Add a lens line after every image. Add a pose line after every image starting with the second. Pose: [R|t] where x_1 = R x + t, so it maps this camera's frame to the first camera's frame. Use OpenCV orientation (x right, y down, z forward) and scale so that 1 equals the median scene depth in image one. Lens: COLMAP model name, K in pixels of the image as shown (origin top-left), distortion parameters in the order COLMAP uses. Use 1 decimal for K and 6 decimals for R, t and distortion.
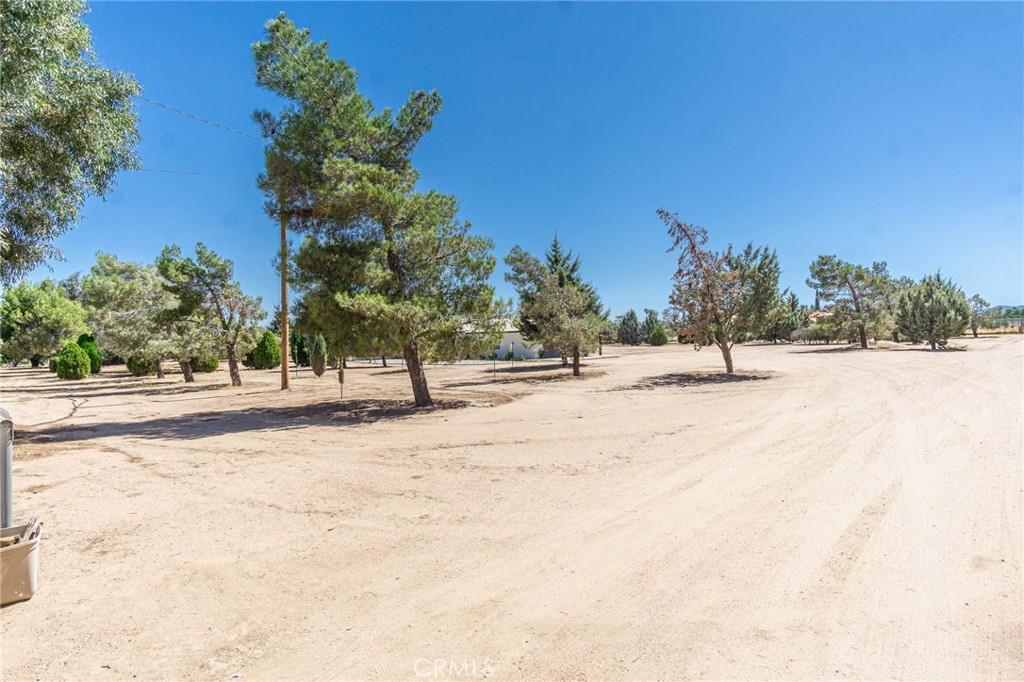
lens RADIAL K [[547.8, 0, 511.6], [0, 547.8, 335.1], [0, 0, 1]] dist [0.005935, 0.001961]
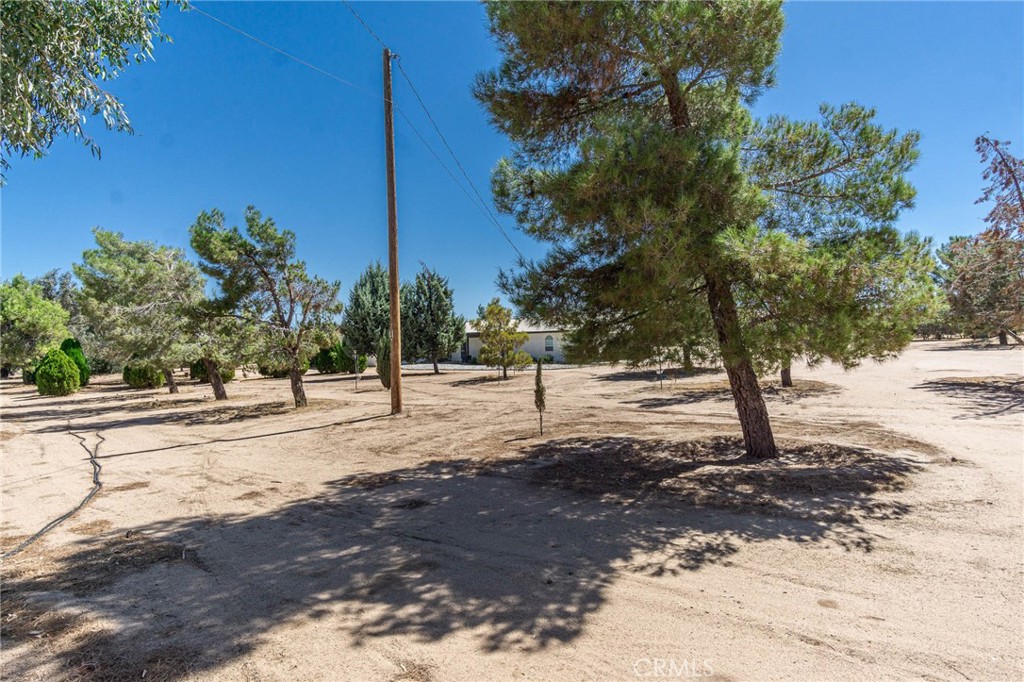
lens RADIAL K [[547.8, 0, 511.6], [0, 547.8, 335.1], [0, 0, 1]] dist [0.005935, 0.001961]
pose [[0.999370, -0.011965, 0.033405, -0.212405], [0.012052, 0.999924, -0.002400, 0.003910], [-0.033374, 0.002801, 0.999439, 0.230980]]
